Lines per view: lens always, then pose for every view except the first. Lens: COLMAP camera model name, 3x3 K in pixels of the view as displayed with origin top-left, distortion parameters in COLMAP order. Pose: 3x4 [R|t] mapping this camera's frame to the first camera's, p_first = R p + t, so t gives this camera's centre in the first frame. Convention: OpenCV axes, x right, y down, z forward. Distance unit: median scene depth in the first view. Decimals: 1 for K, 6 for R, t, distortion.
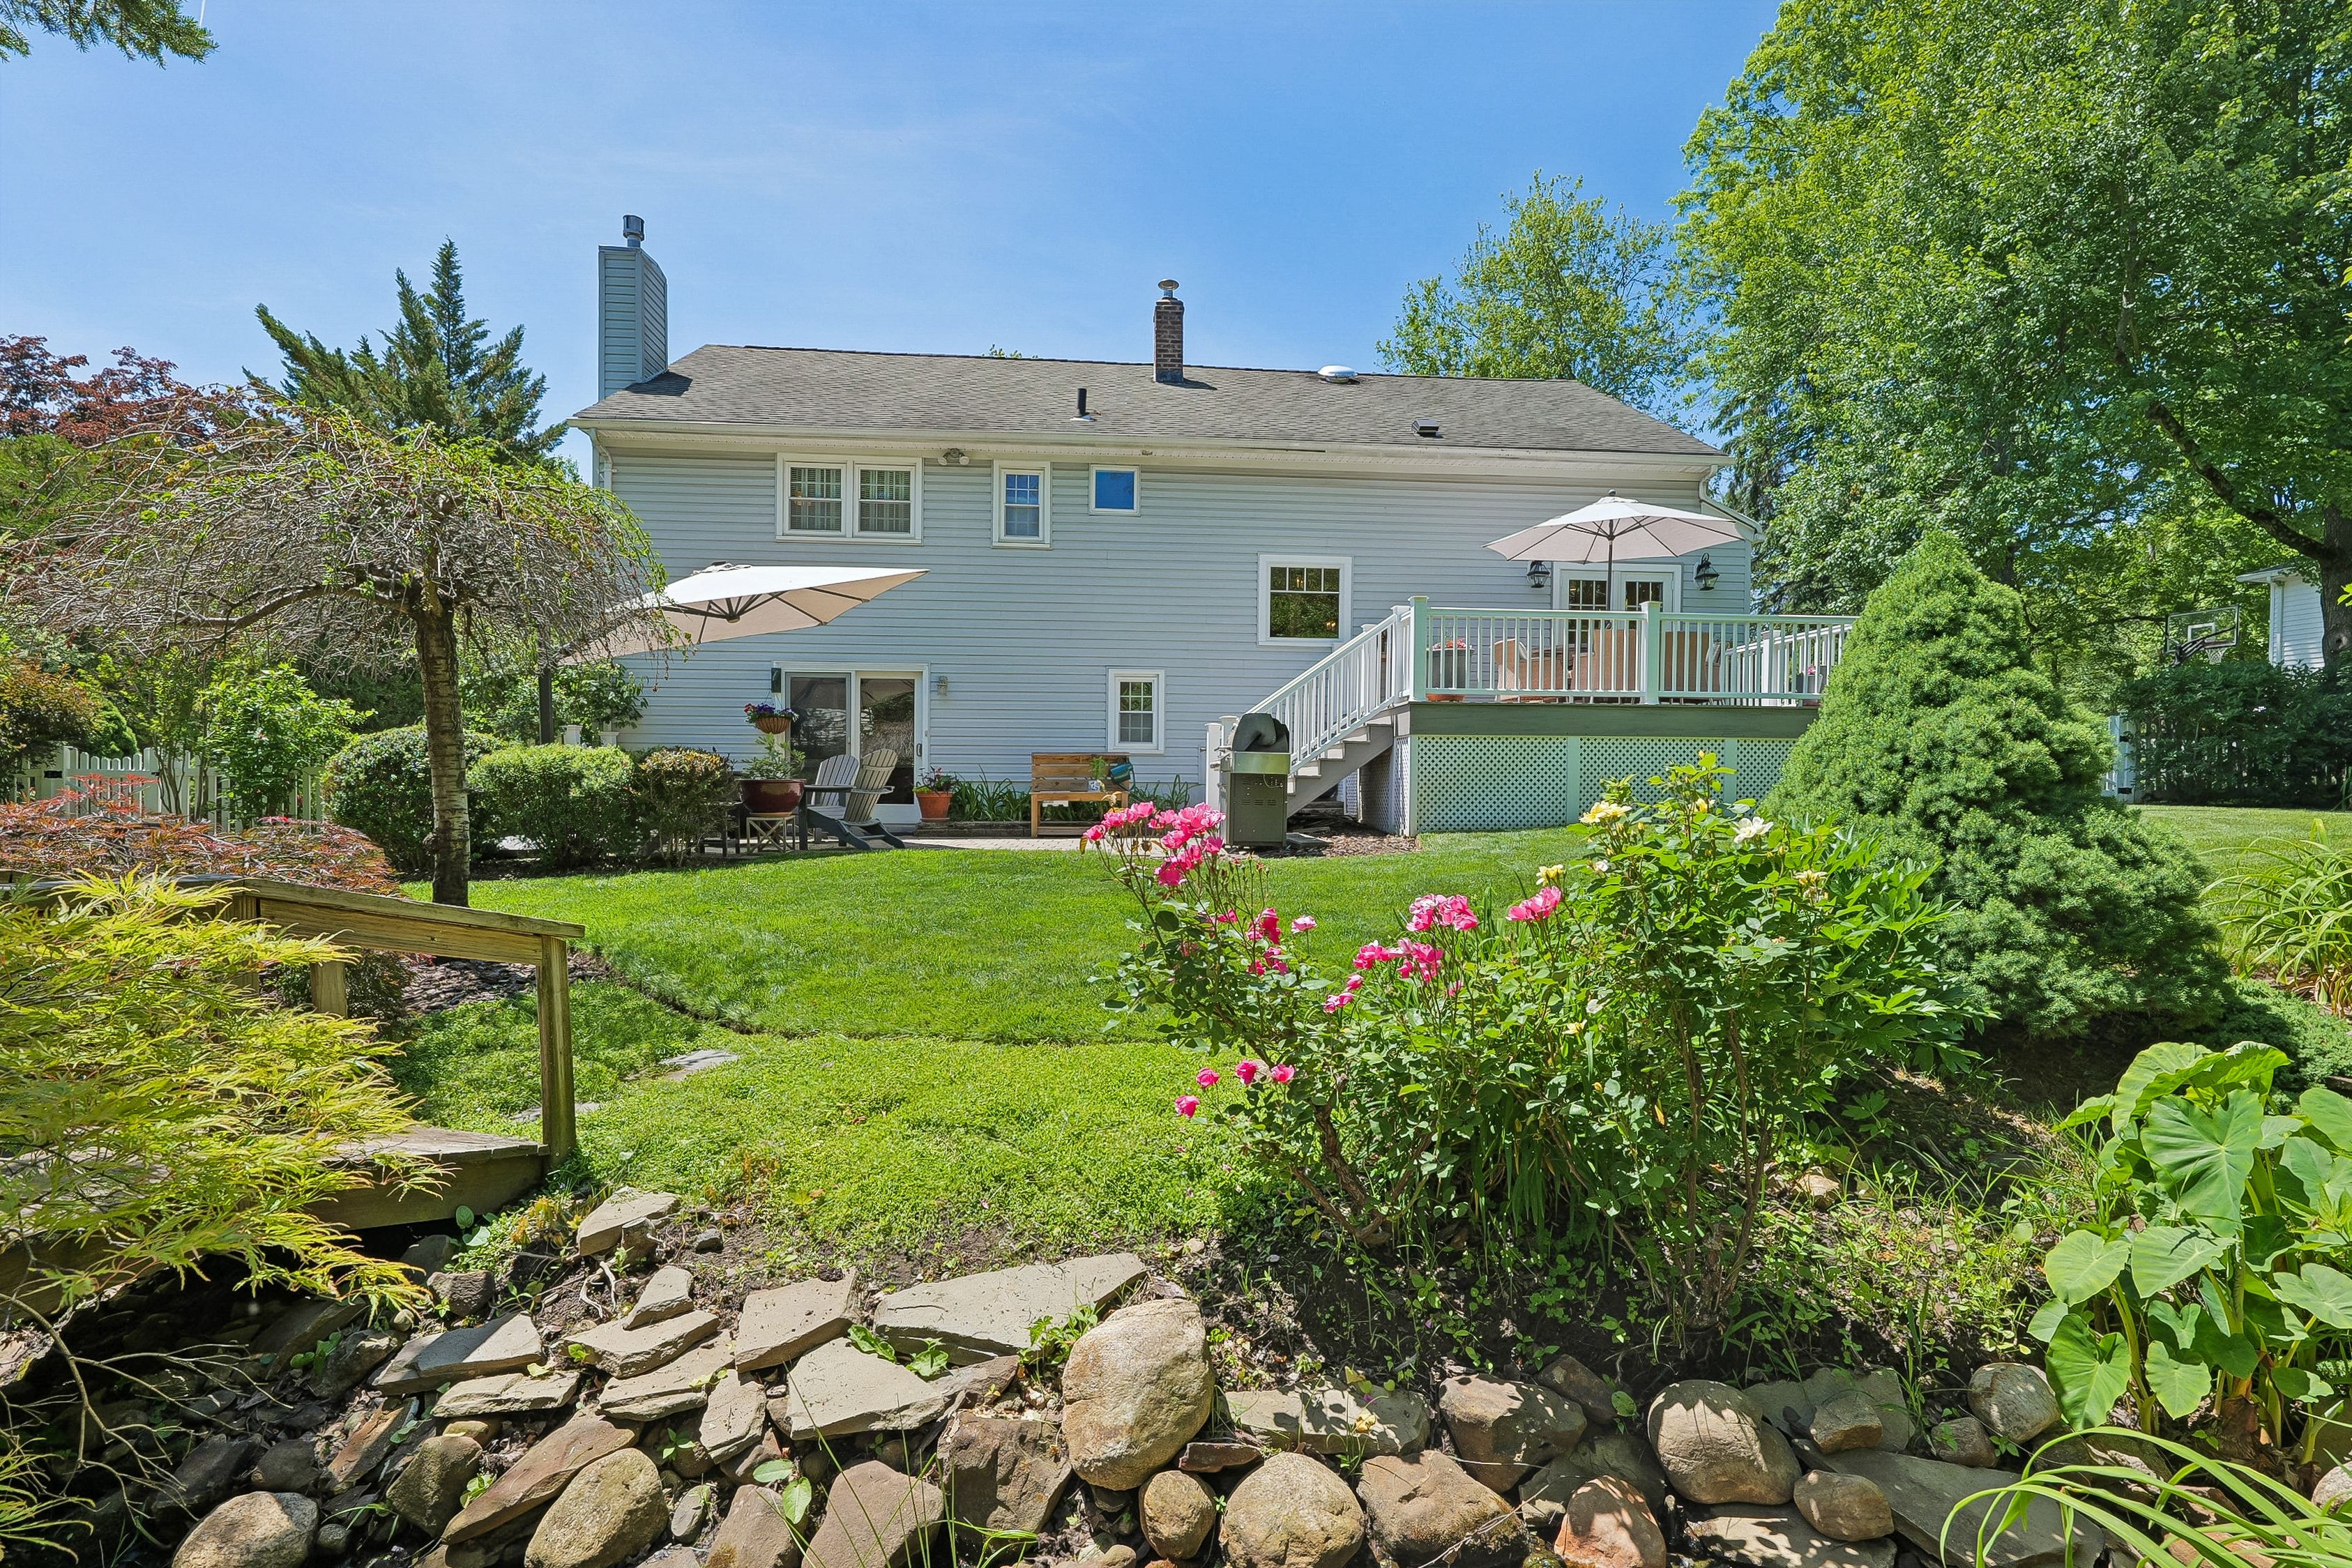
lens RADIAL K [[1121.2, 0, 1176.0], [0, 1121.2, 784.0], [0, 0, 1]] dist [0.016435, -0.001081]
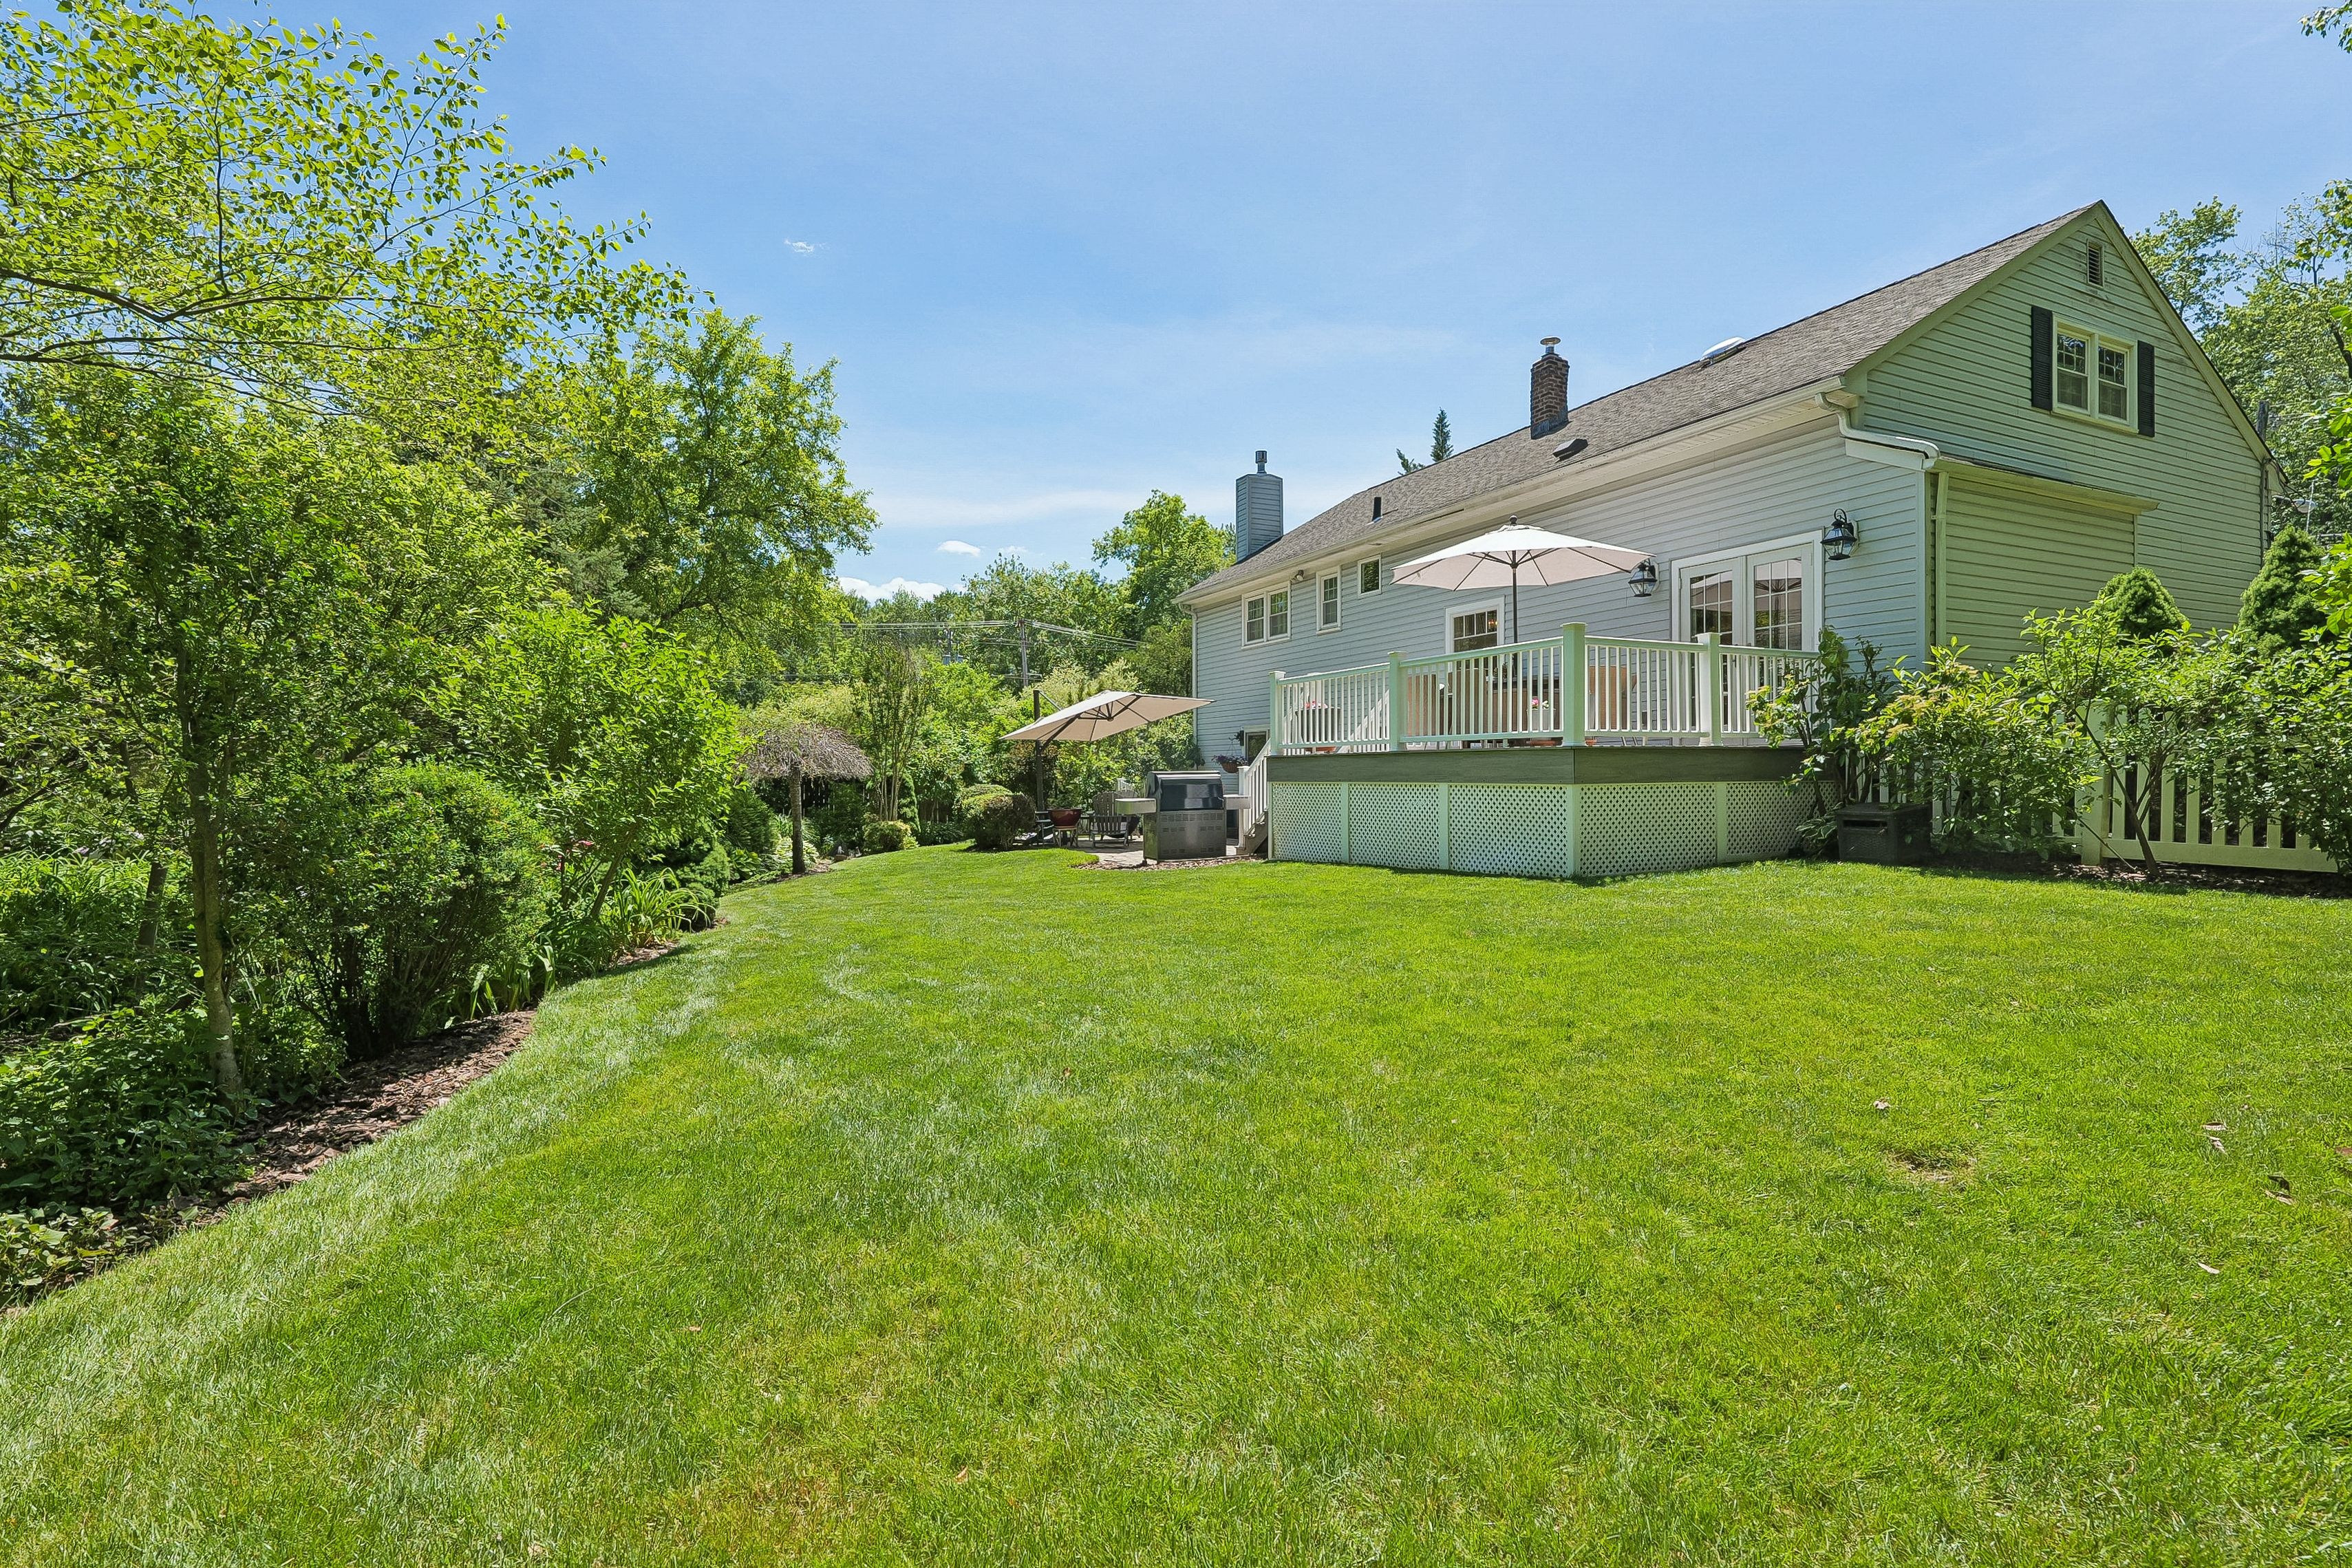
lens RADIAL K [[1092.8, 0, 1176.0], [0, 1092.8, 784.0], [0, 0, 1]] dist [-0.012904, -0.000270]
pose [[0.333491, 0.008977, -0.942710, 1.069482], [0.010827, 0.999852, 0.013352, -0.048856], [0.942691, -0.014659, 0.333345, 0.393789]]
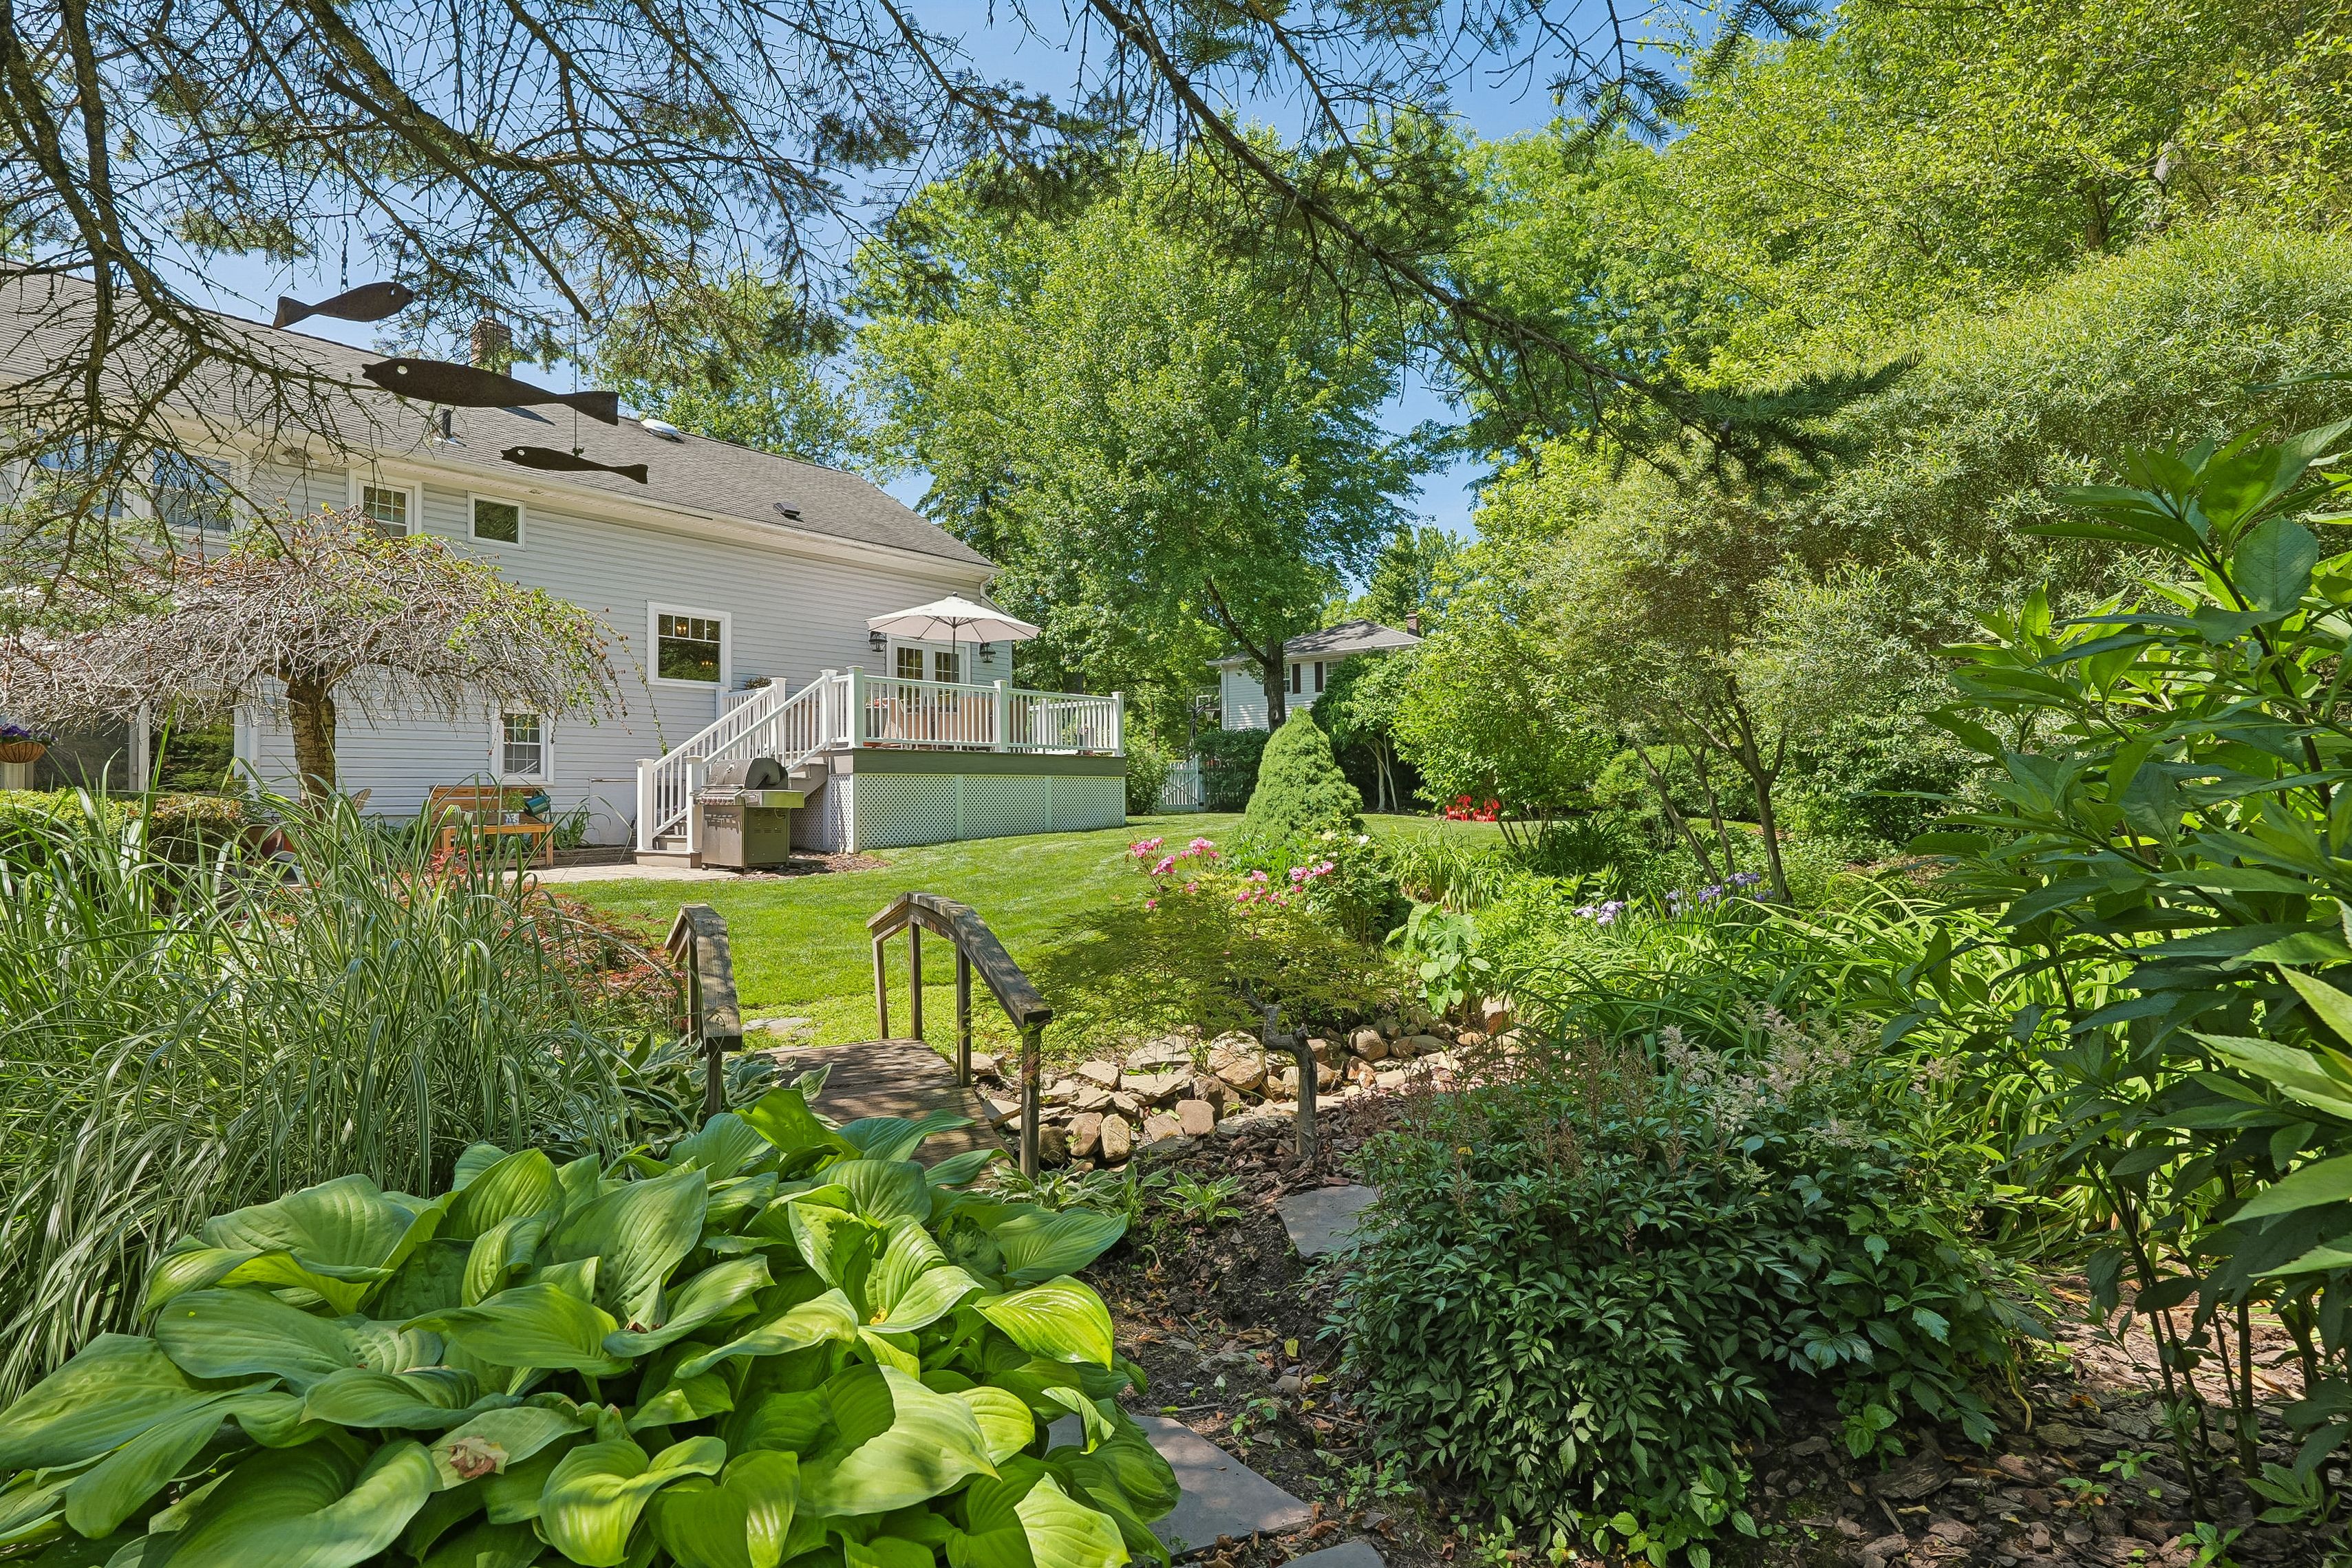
lens RADIAL K [[1092.8, 0, 1176.0], [0, 1092.8, 784.0], [0, 0, 1]] dist [-0.012904, -0.000270]
pose [[0.713350, -0.003893, 0.700797, -0.328442], [0.010485, 0.999932, -0.005118, -0.017394], [-0.700729, 0.010999, 0.713343, -0.125117]]
